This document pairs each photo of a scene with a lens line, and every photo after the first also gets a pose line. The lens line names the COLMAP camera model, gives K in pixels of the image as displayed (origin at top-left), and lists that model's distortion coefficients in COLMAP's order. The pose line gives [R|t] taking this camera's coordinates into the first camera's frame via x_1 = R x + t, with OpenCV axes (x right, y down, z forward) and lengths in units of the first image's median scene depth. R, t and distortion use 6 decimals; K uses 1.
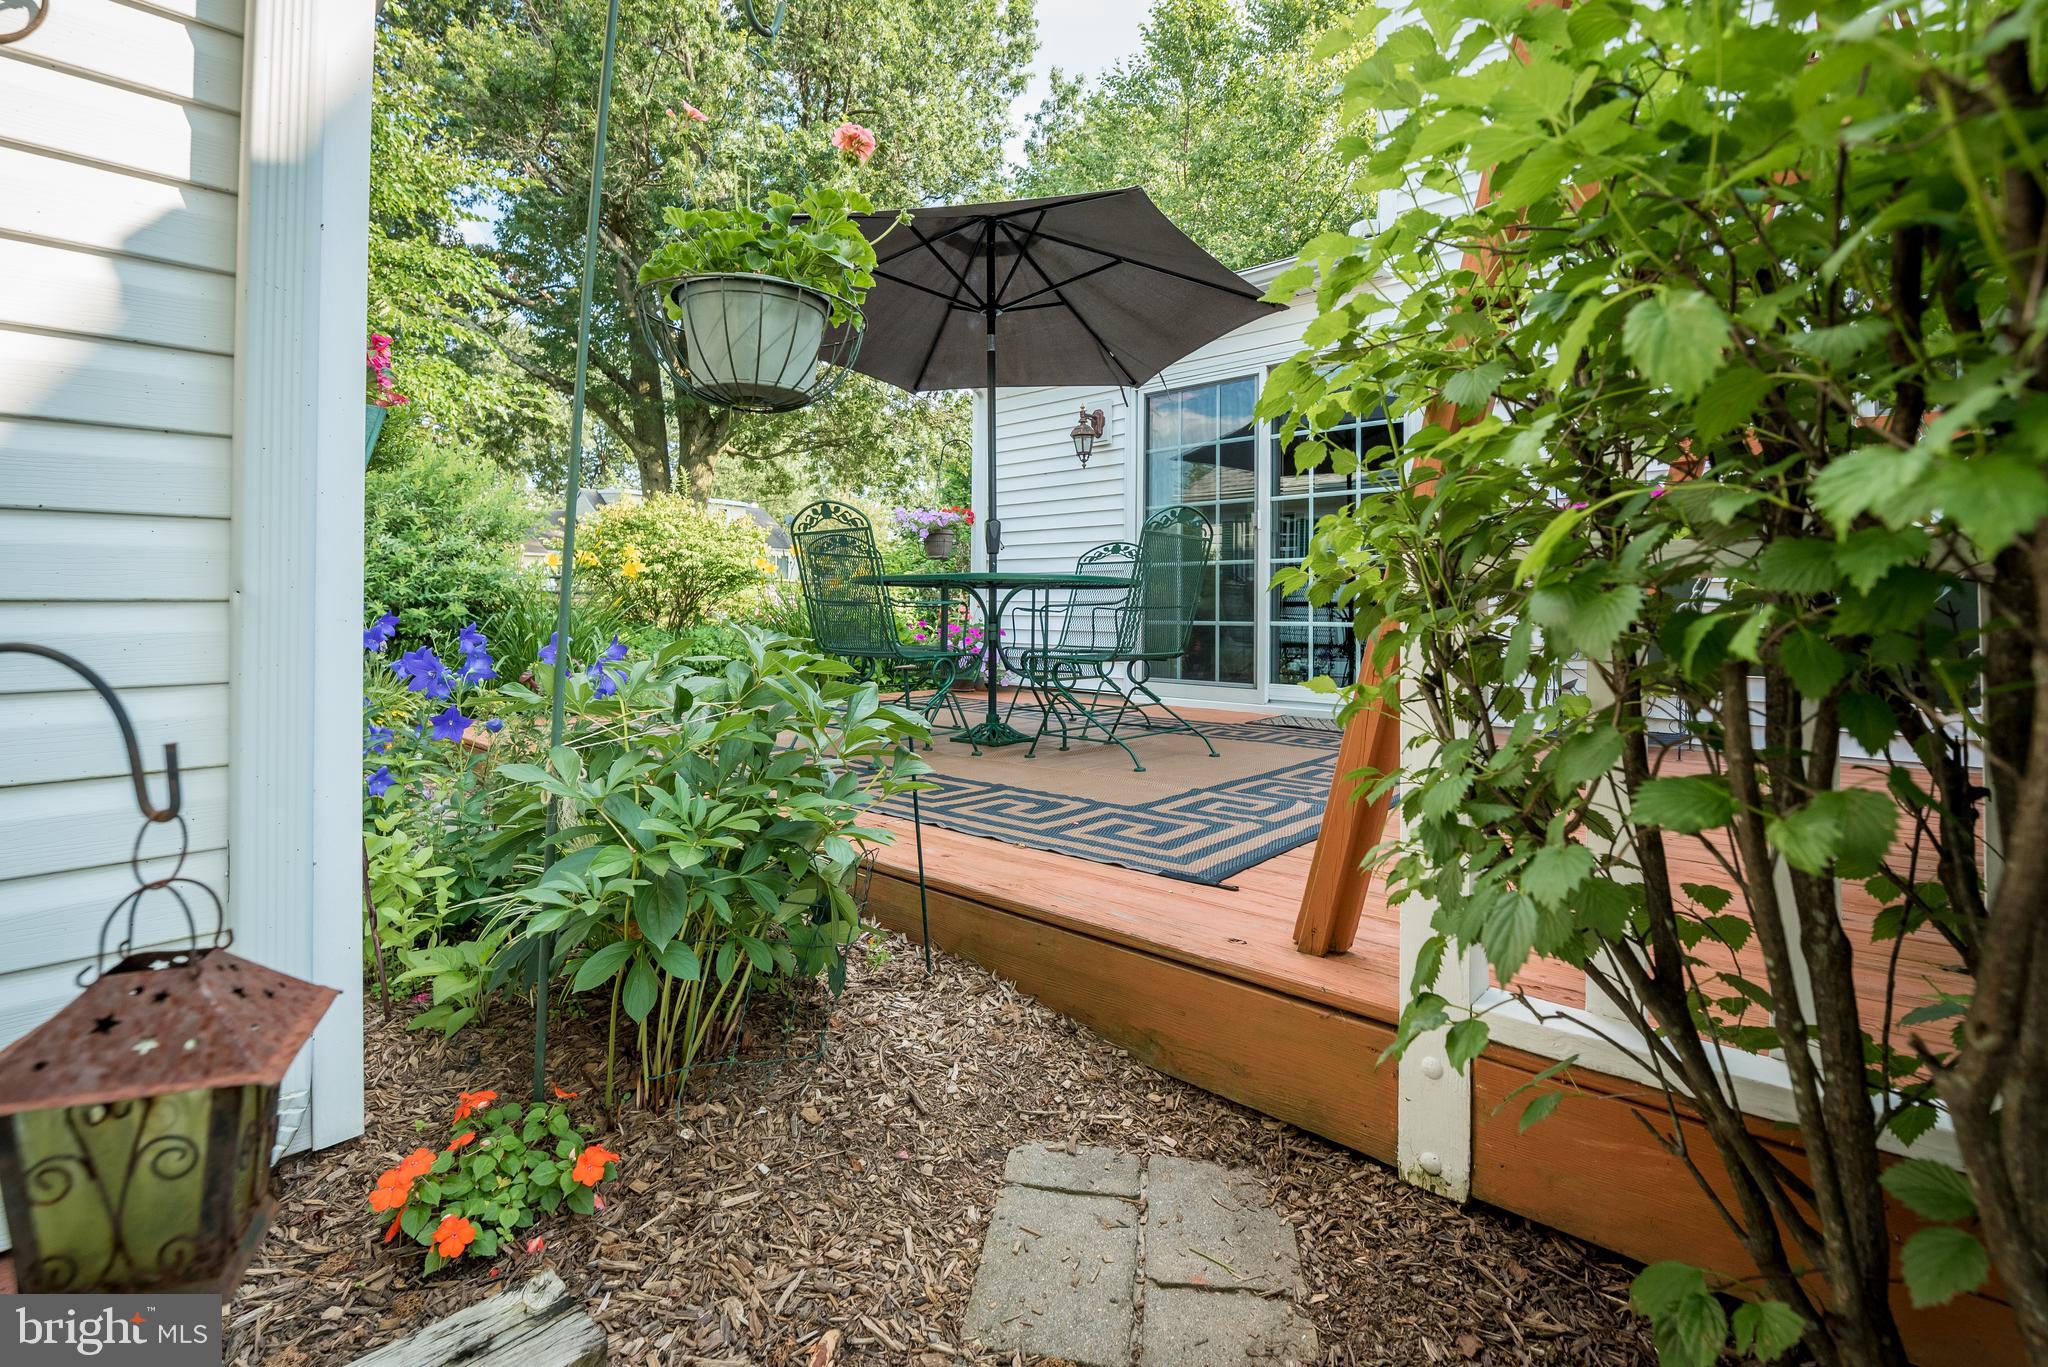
lens RADIAL K [[904.7, 0, 1030.6], [0, 904.7, 632.1], [0, 0, 1]] dist [0.001026, -0.009570]
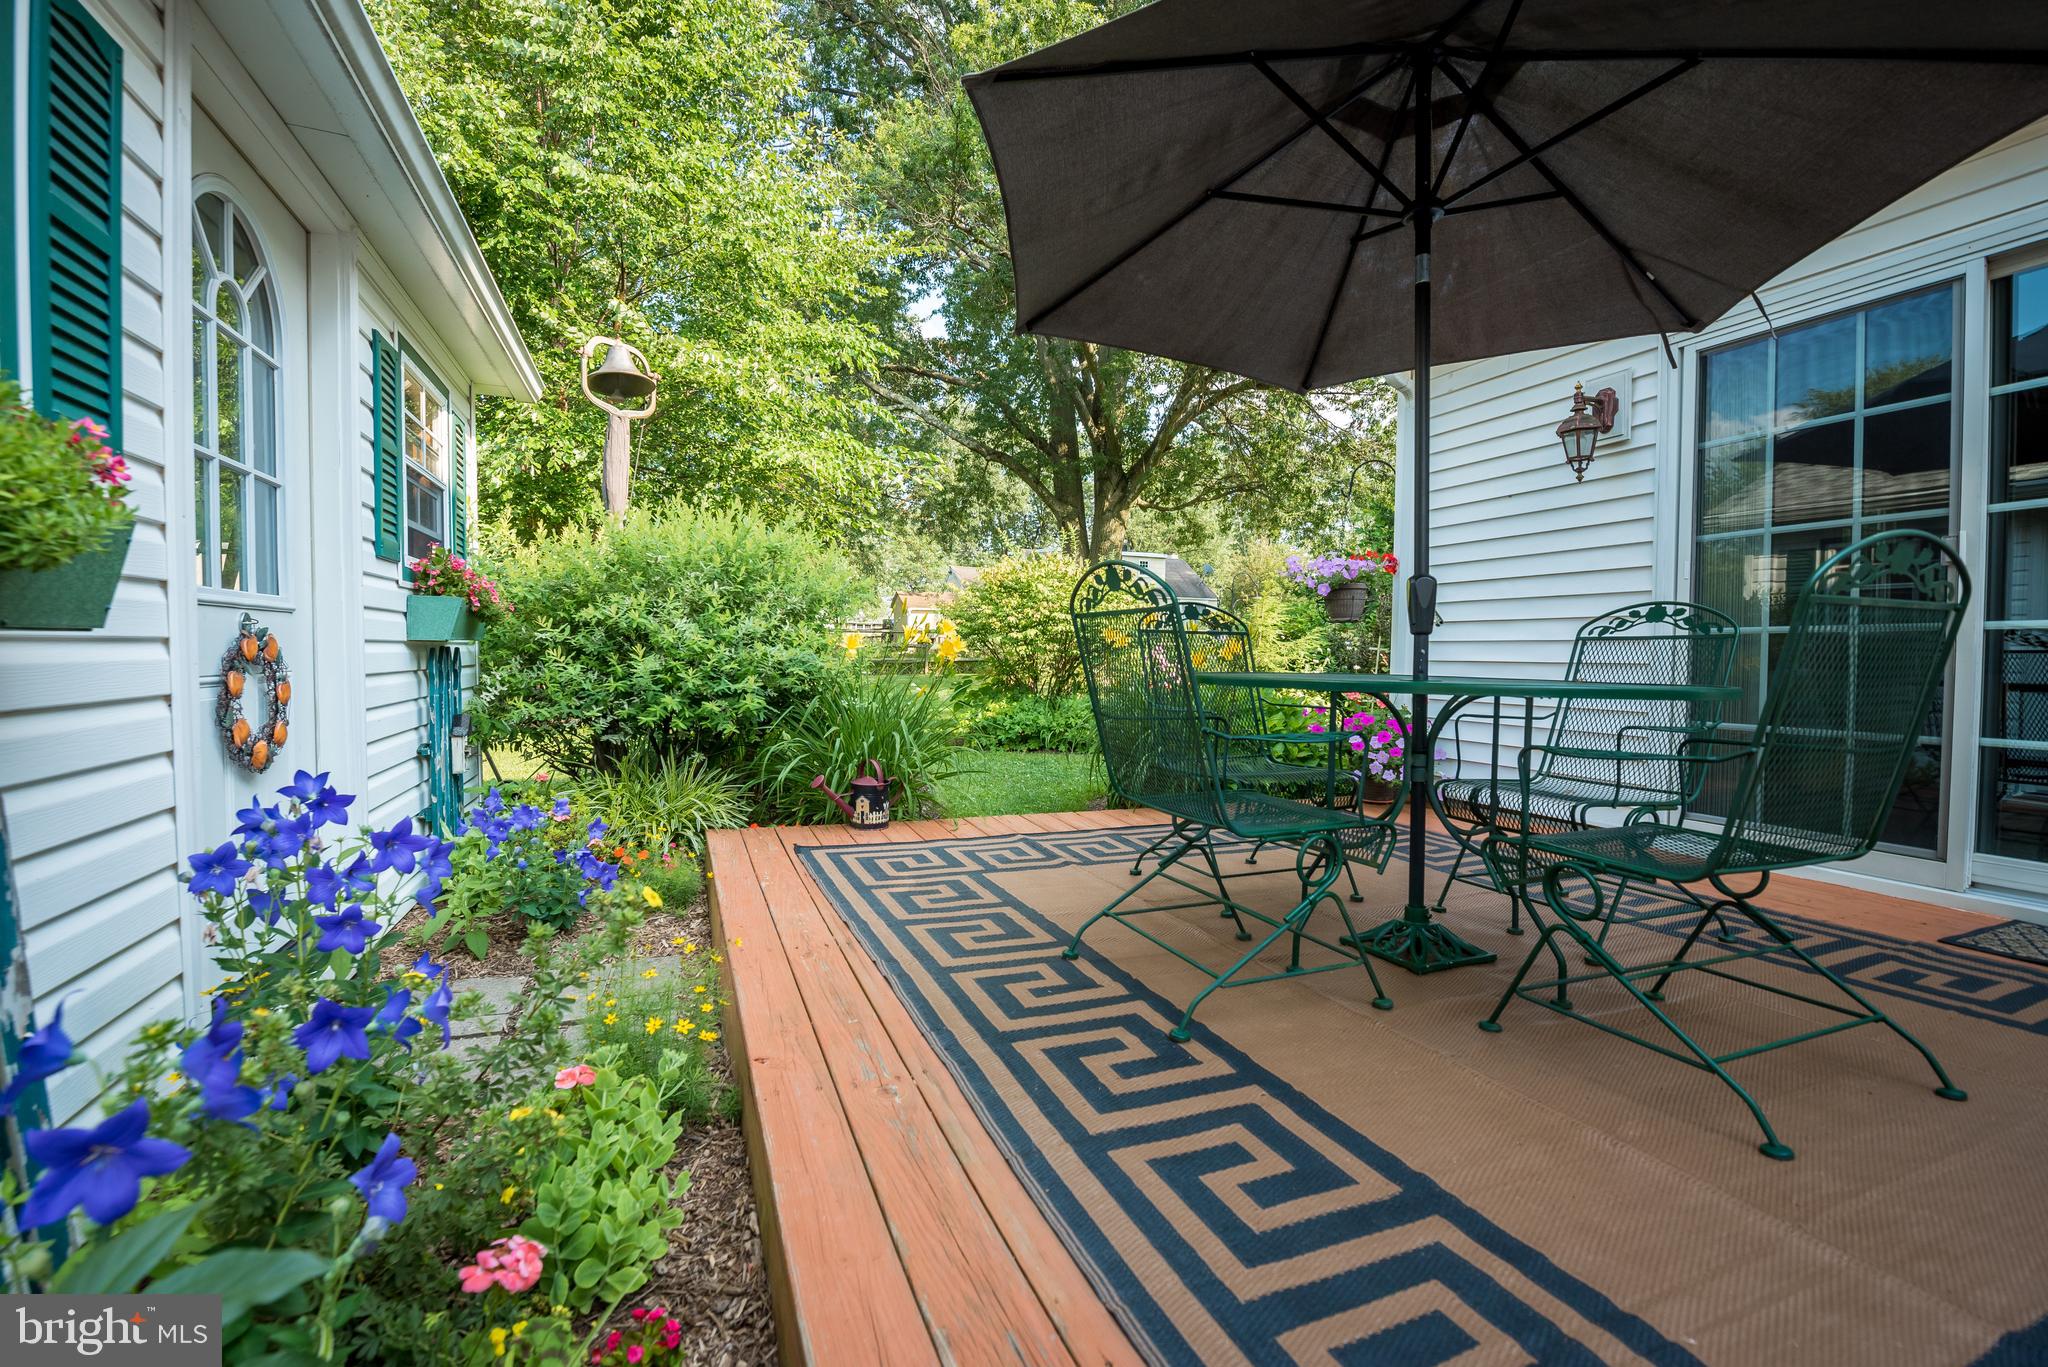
lens RADIAL K [[889.4, 0, 1024.0], [0, 889.4, 683.5], [0, 0, 1]] dist [-0.002185, -0.010645]
pose [[0.892567, 0.012883, -0.450731, -0.007974], [-0.009800, 0.999910, 0.009172, -0.039454], [0.450809, -0.003770, 0.892612, 0.257421]]
